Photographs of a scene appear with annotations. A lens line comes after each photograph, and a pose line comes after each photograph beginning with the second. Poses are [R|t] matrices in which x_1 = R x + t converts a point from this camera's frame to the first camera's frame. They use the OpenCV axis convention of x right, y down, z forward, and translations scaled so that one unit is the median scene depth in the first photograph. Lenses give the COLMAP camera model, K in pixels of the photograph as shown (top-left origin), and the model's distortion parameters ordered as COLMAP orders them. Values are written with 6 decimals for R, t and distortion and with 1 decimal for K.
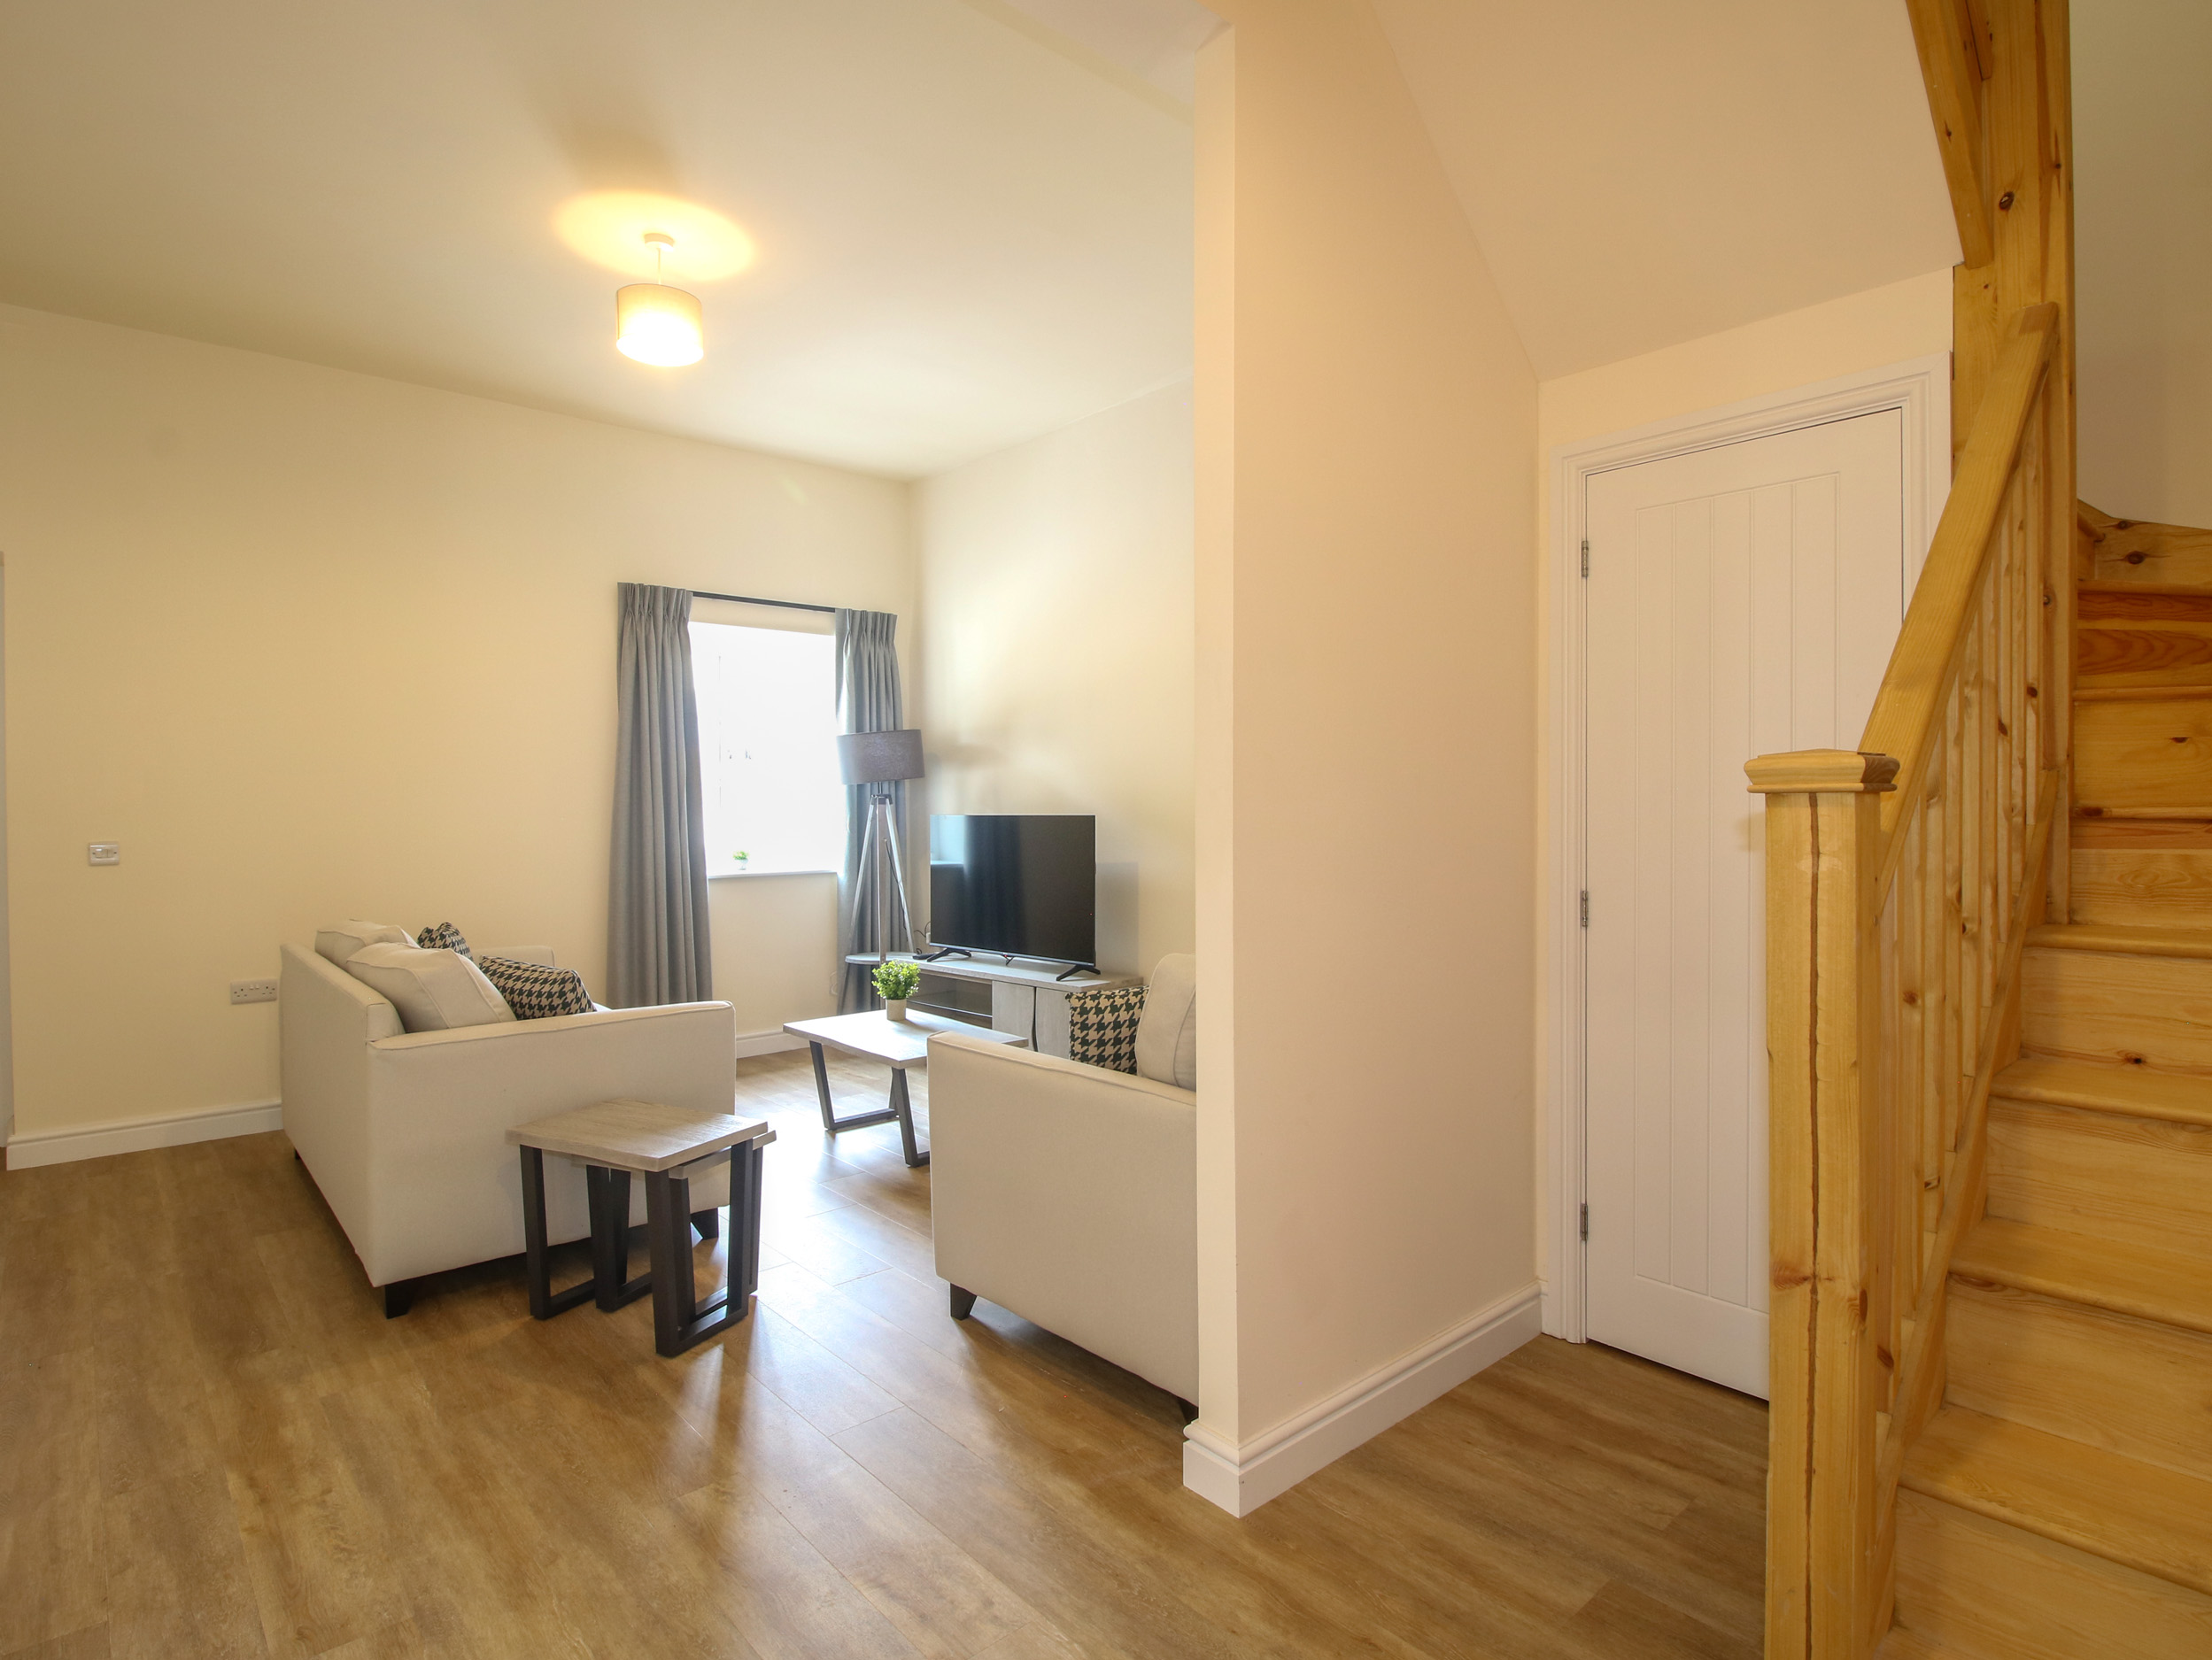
lens RADIAL K [[1170.3, 0, 1083.9], [0, 1170.3, 815.8], [0, 0, 1]] dist [-0.003231, -0.006843]
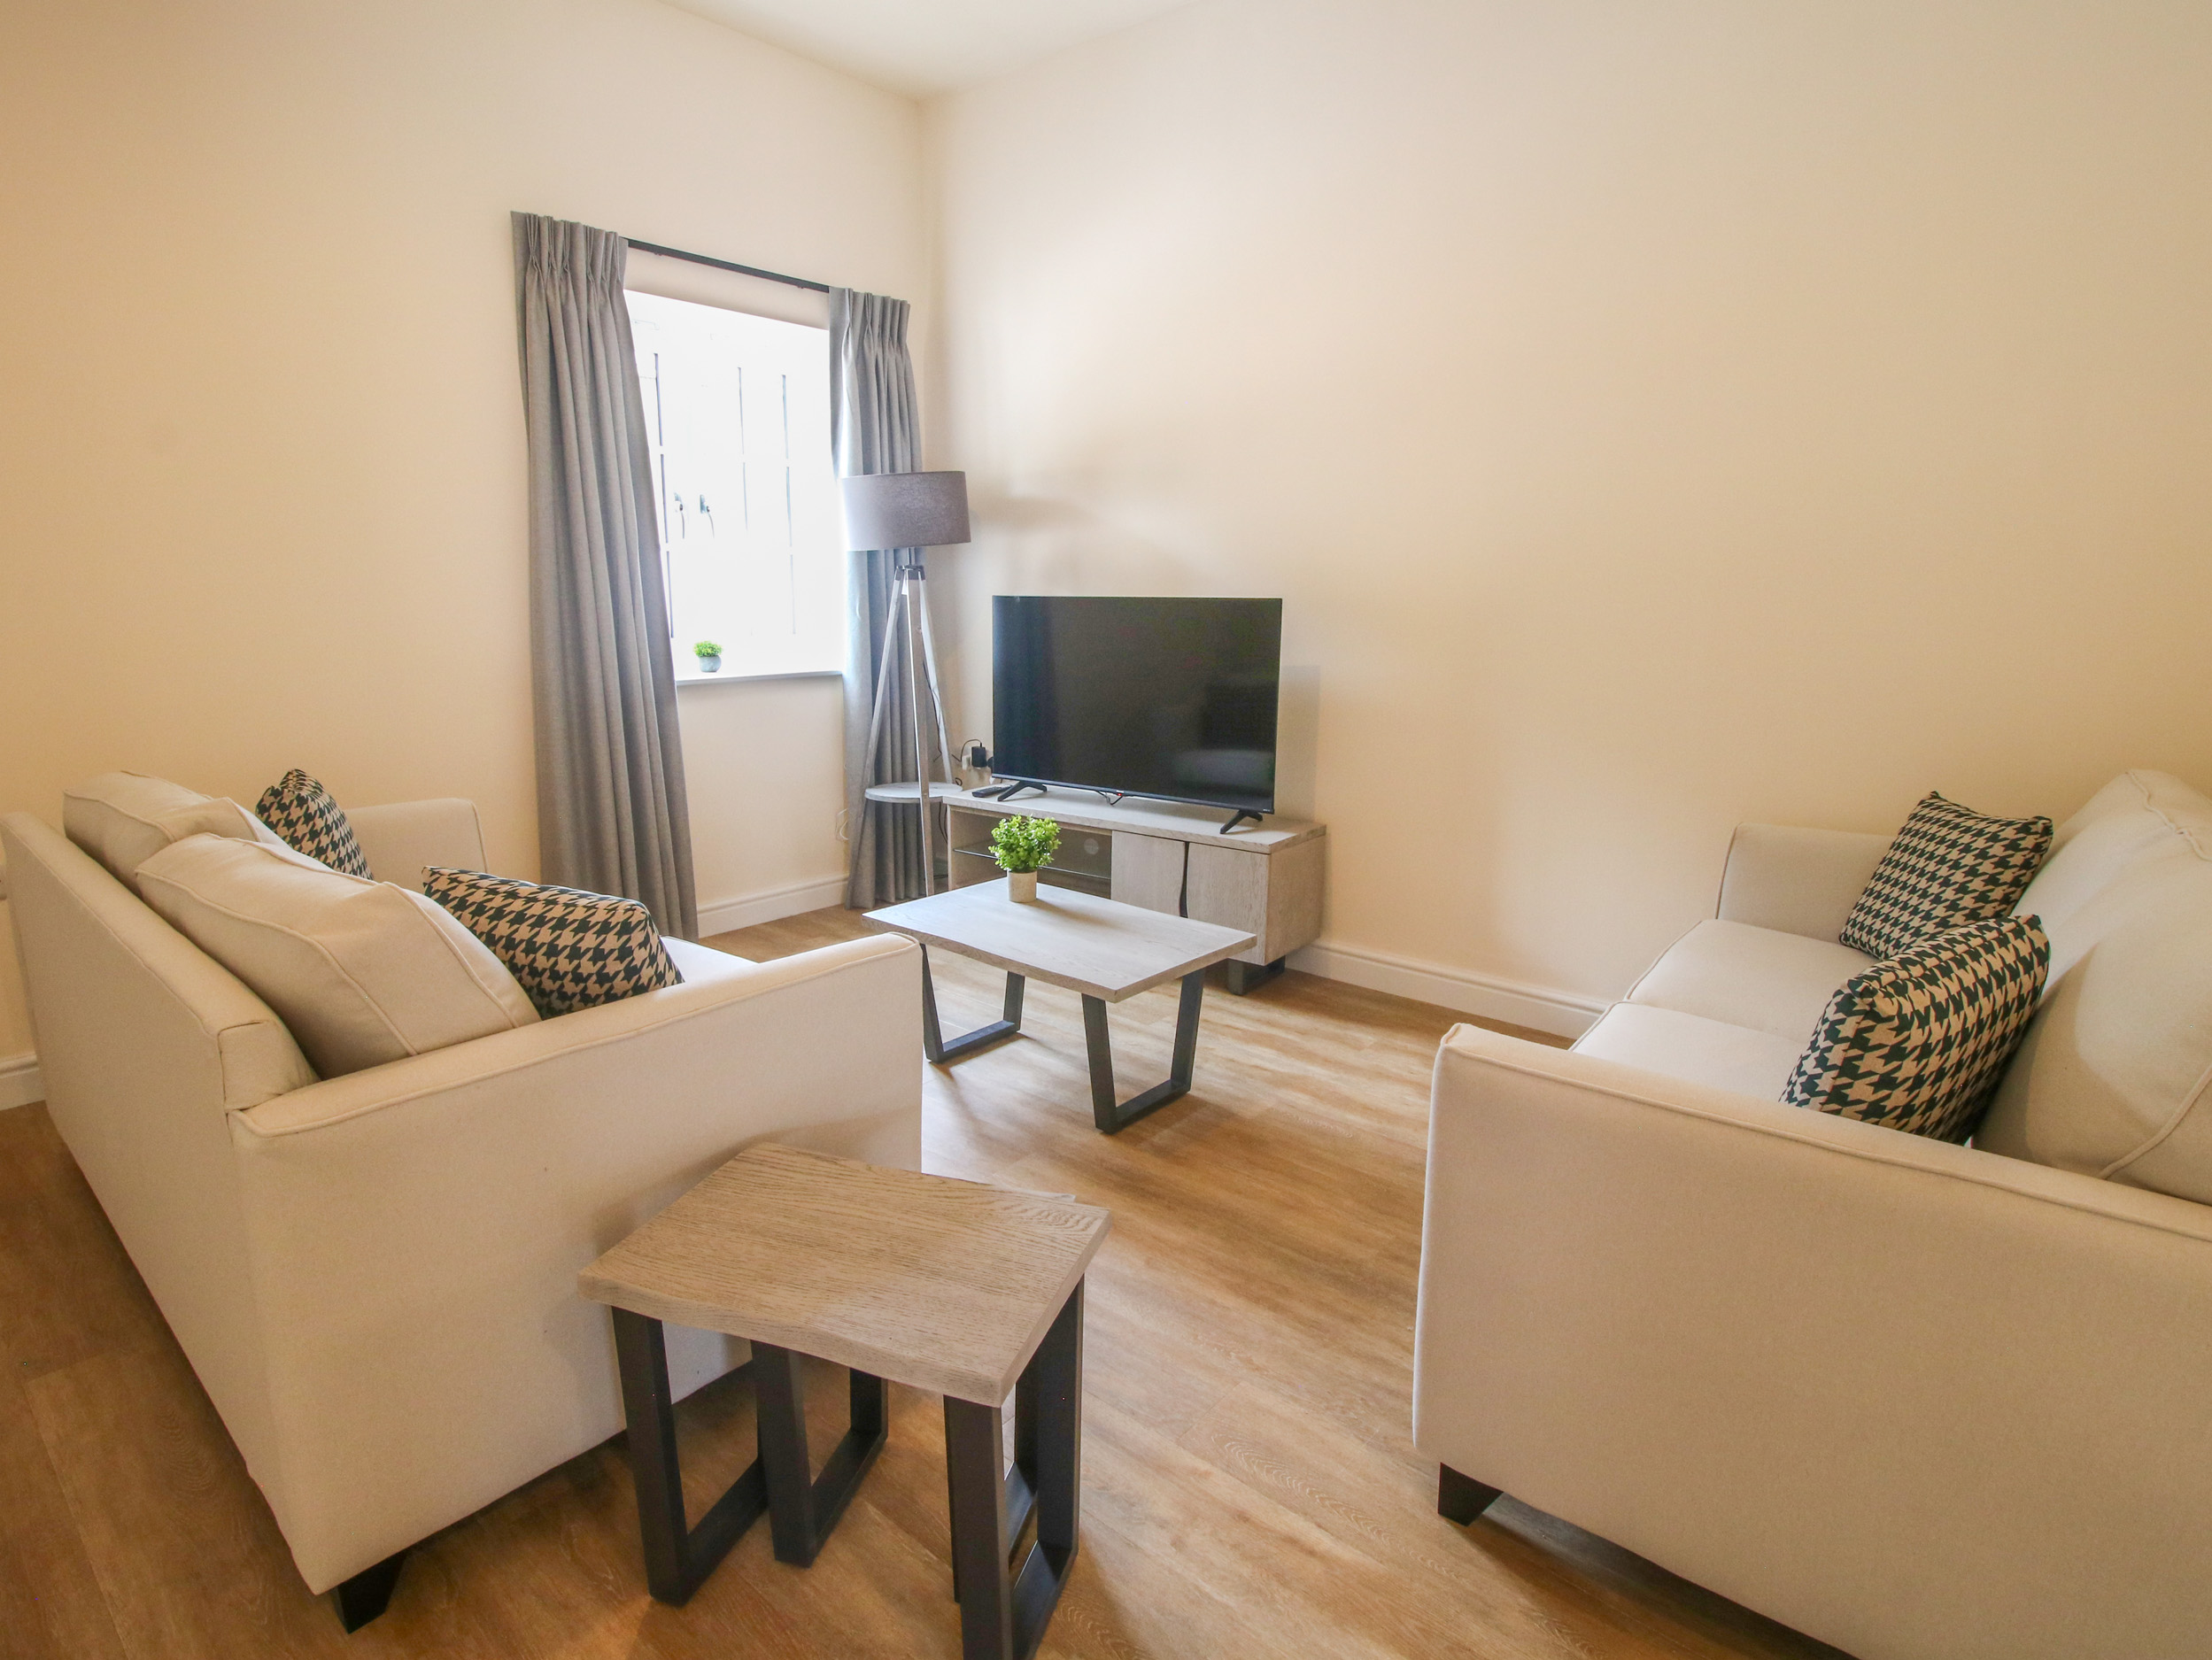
lens RADIAL K [[1170.3, 0, 1083.9], [0, 1170.3, 815.8], [0, 0, 1]] dist [-0.003231, -0.006843]
pose [[0.989636, -0.015714, 0.142739, -0.207842], [-0.010782, 0.983059, 0.182974, 0.000344], [-0.143196, -0.182617, 0.972700, 0.318674]]
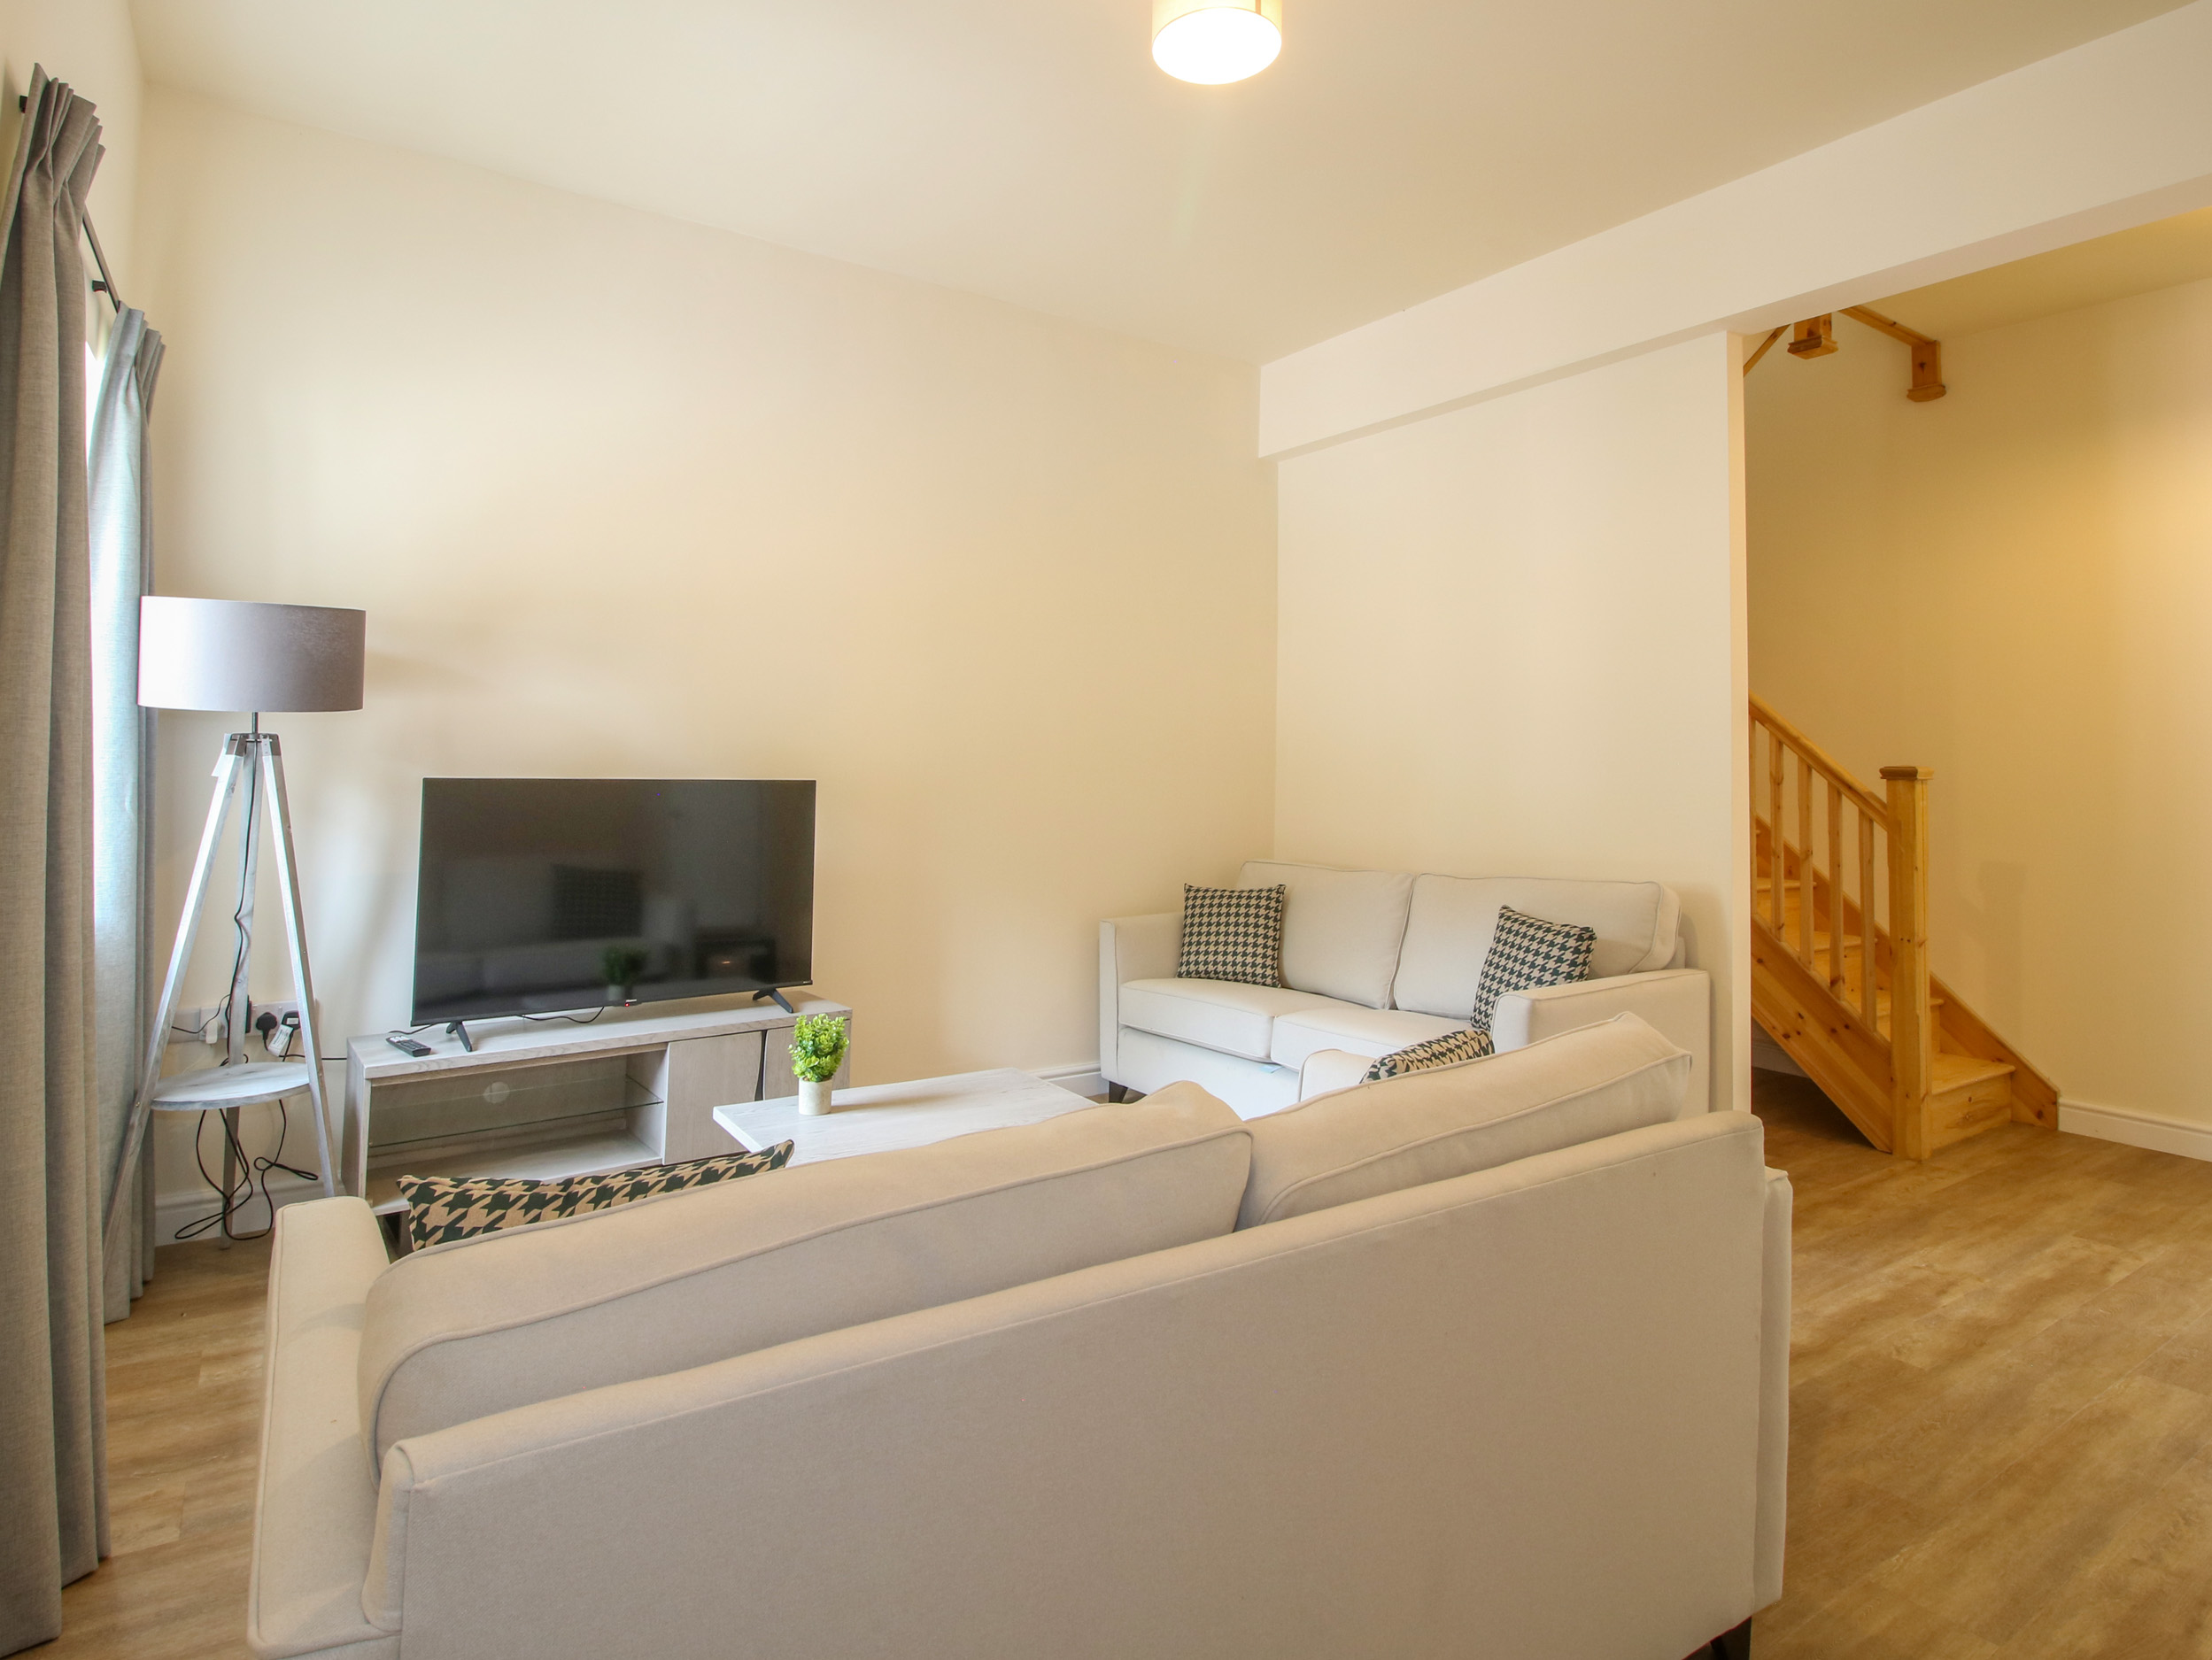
lens RADIAL K [[1170.3, 0, 1083.9], [0, 1170.3, 815.8], [0, 0, 1]] dist [-0.003231, -0.006843]
pose [[0.148196, -0.045492, 0.987911, -0.698764], [-0.007437, 0.998862, 0.047112, -0.014383], [-0.988930, -0.014329, 0.147689, 0.722198]]
